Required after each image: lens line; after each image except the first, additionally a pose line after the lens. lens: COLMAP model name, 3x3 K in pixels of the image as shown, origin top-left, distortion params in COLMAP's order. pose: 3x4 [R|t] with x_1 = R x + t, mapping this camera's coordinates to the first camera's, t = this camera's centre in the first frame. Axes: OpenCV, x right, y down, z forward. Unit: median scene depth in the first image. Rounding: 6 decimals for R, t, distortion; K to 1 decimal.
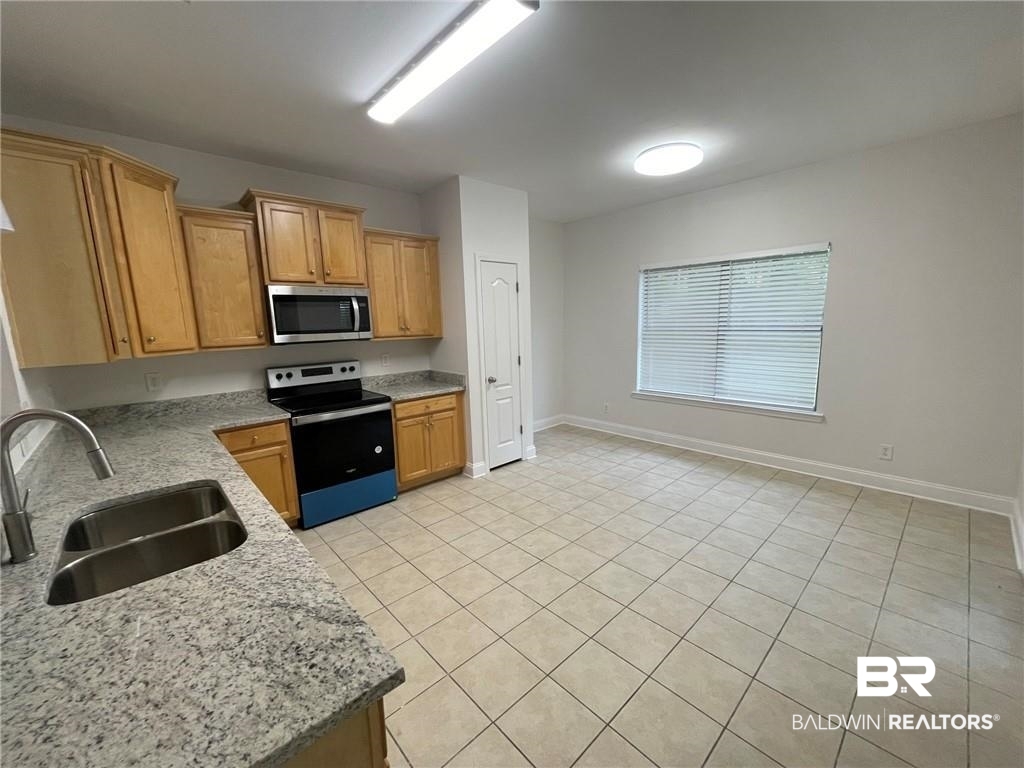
lens RADIAL K [[412.5, 0, 511.1], [0, 412.5, 386.5], [0, 0, 1]] dist [-0.000730, -0.000513]
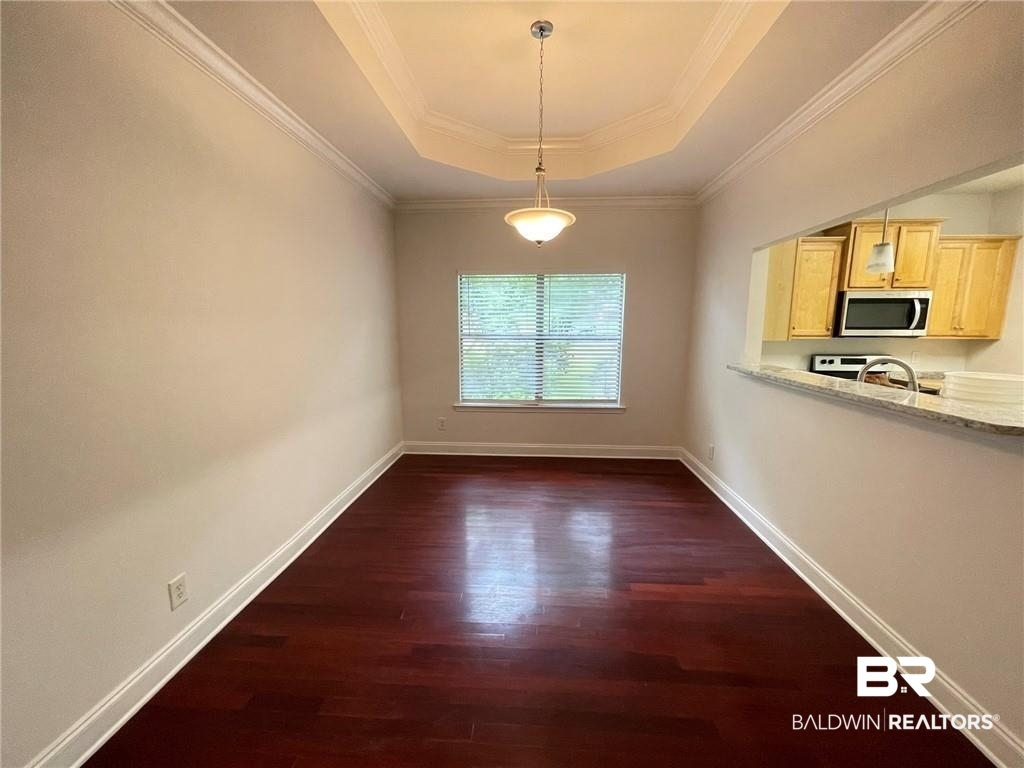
lens RADIAL K [[412.5, 0, 511.1], [0, 412.5, 386.5], [0, 0, 1]] dist [-0.000730, -0.000513]
pose [[0.693434, 0.141522, -0.706485, -0.287539], [-0.136214, 0.988588, 0.064335, 0.090284], [0.707528, 0.051621, 0.704798, -0.519265]]
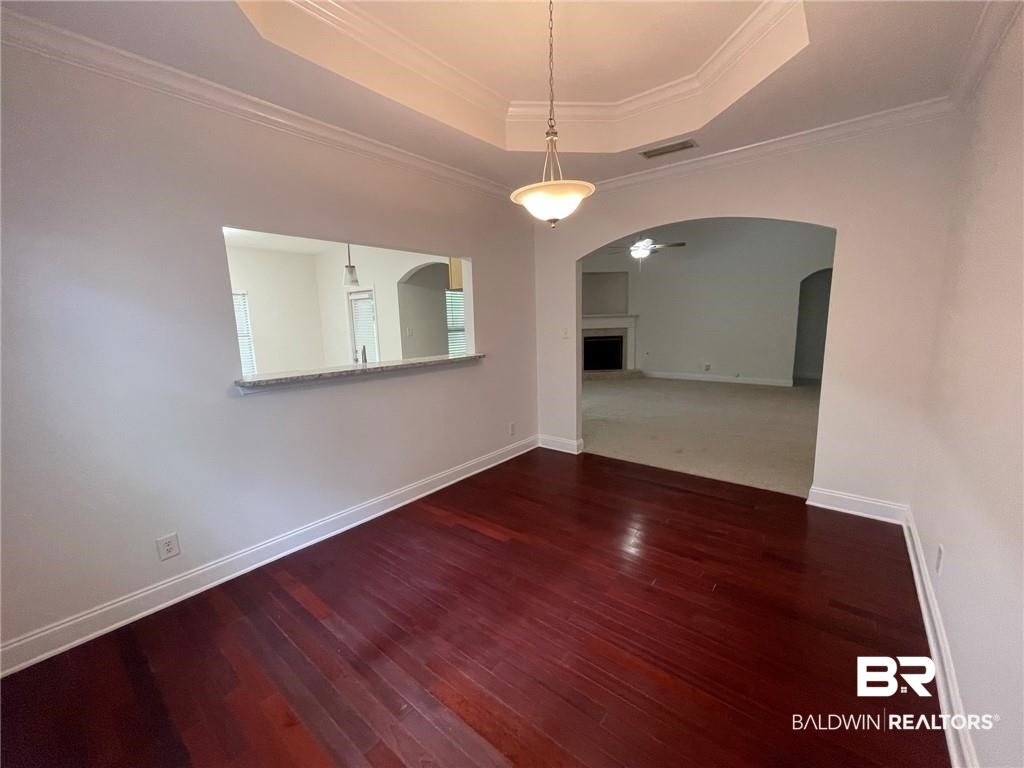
lens RADIAL K [[412.5, 0, 511.1], [0, 412.5, 386.5], [0, 0, 1]] dist [-0.000730, -0.000513]
pose [[-0.136385, -0.124558, 0.982794, -1.256034], [0.185117, 0.971386, 0.148802, 0.028135], [-0.973207, 0.202226, -0.109424, 0.086234]]
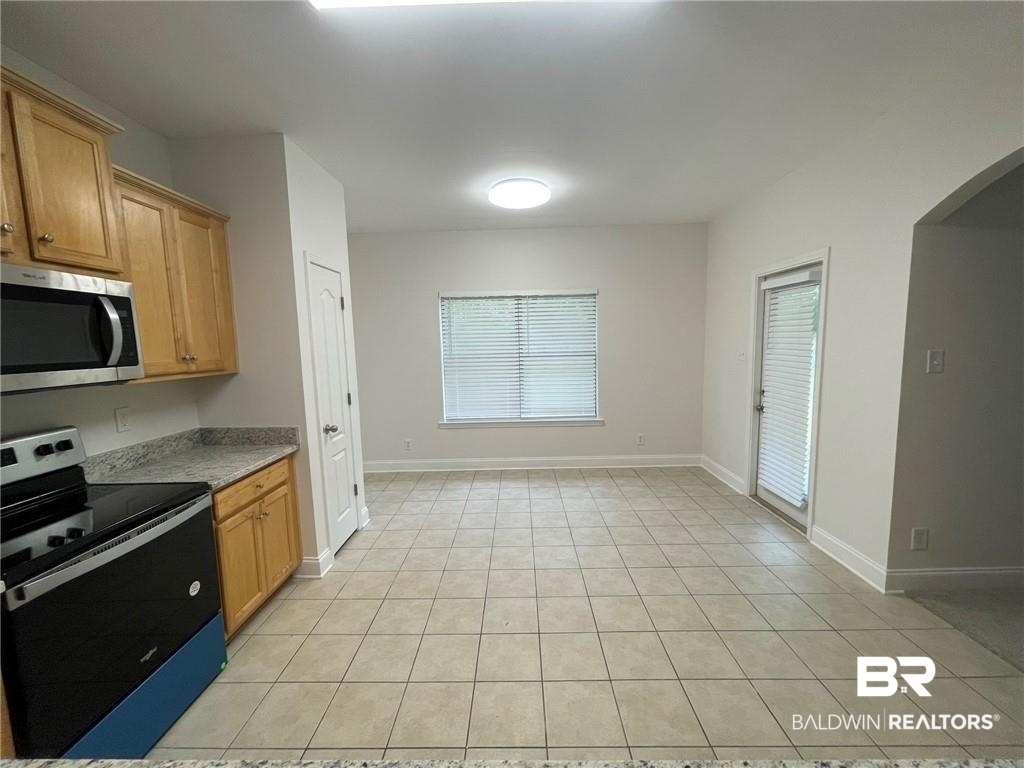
lens RADIAL K [[412.5, 0, 511.1], [0, 412.5, 386.5], [0, 0, 1]] dist [-0.000730, -0.000513]
pose [[0.687821, -0.065835, 0.722889, -0.368329], [0.118357, 0.992723, -0.022205, -0.038613], [-0.716166, 0.100832, 0.690607, 0.294080]]
